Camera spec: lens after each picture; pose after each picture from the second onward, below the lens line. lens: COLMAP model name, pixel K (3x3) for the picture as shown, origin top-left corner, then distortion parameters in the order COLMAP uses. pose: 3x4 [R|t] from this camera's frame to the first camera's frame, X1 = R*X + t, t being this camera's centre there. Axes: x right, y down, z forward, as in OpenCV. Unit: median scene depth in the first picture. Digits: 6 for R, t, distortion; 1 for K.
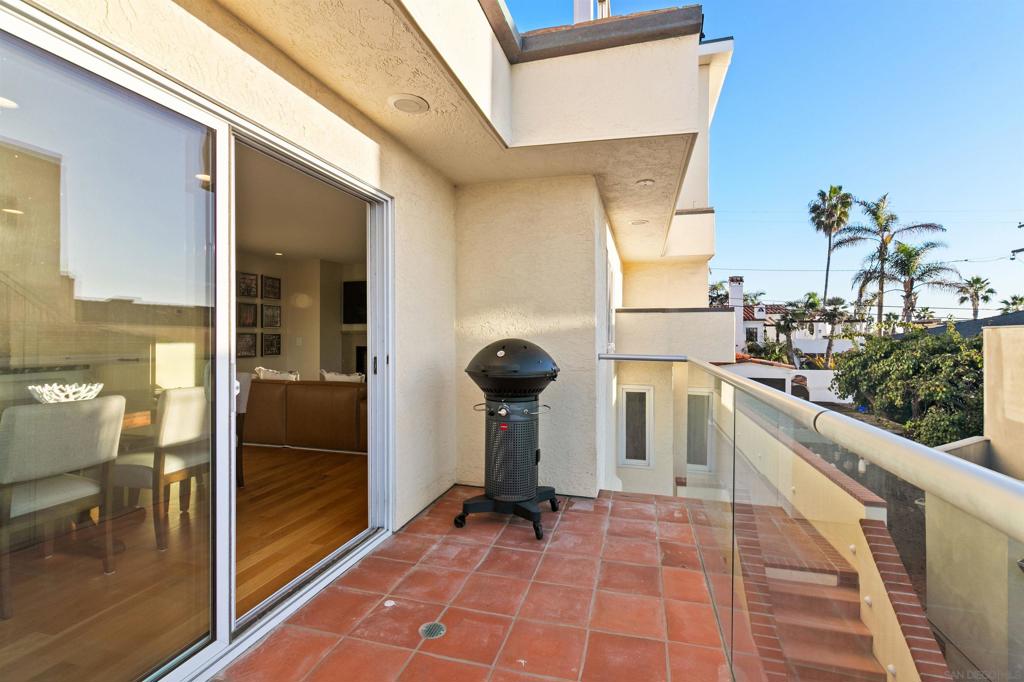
lens RADIAL K [[471.0, 0, 514.3], [0, 471.0, 338.8], [0, 0, 1]] dist [0.001267, -0.000080]
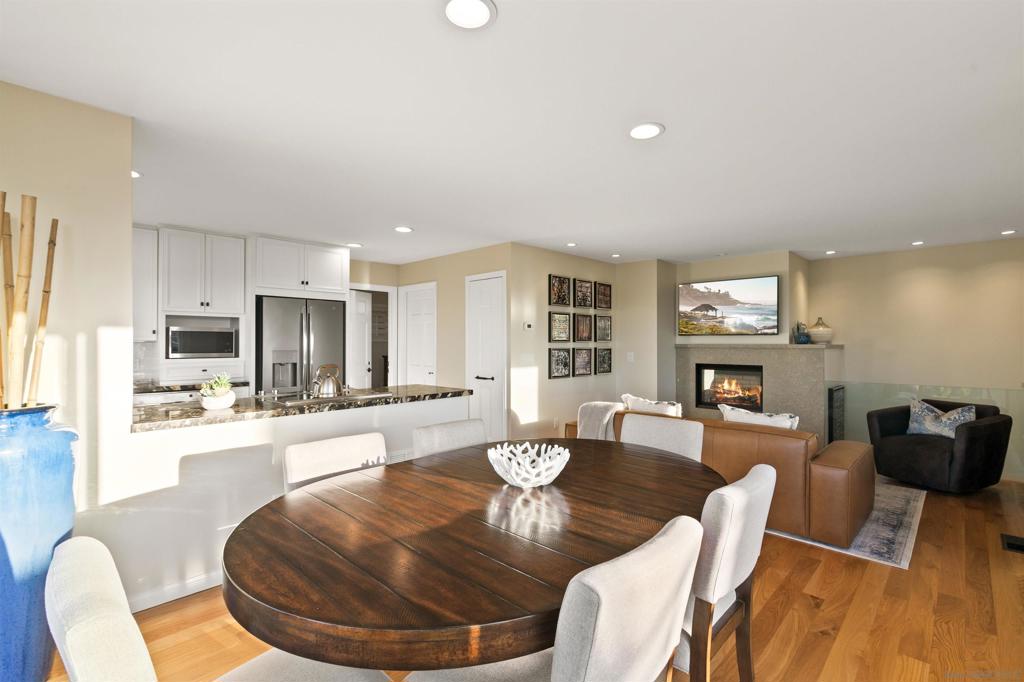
lens RADIAL K [[471.0, 0, 512.0], [0, 471.0, 342.8], [0, 0, 1]] dist [0.001267, -0.000080]
pose [[0.873173, -0.001826, -0.487407, -0.244571], [-0.000474, 0.999989, -0.004597, -0.017492], [0.487410, 0.004245, 0.873163, 0.159425]]
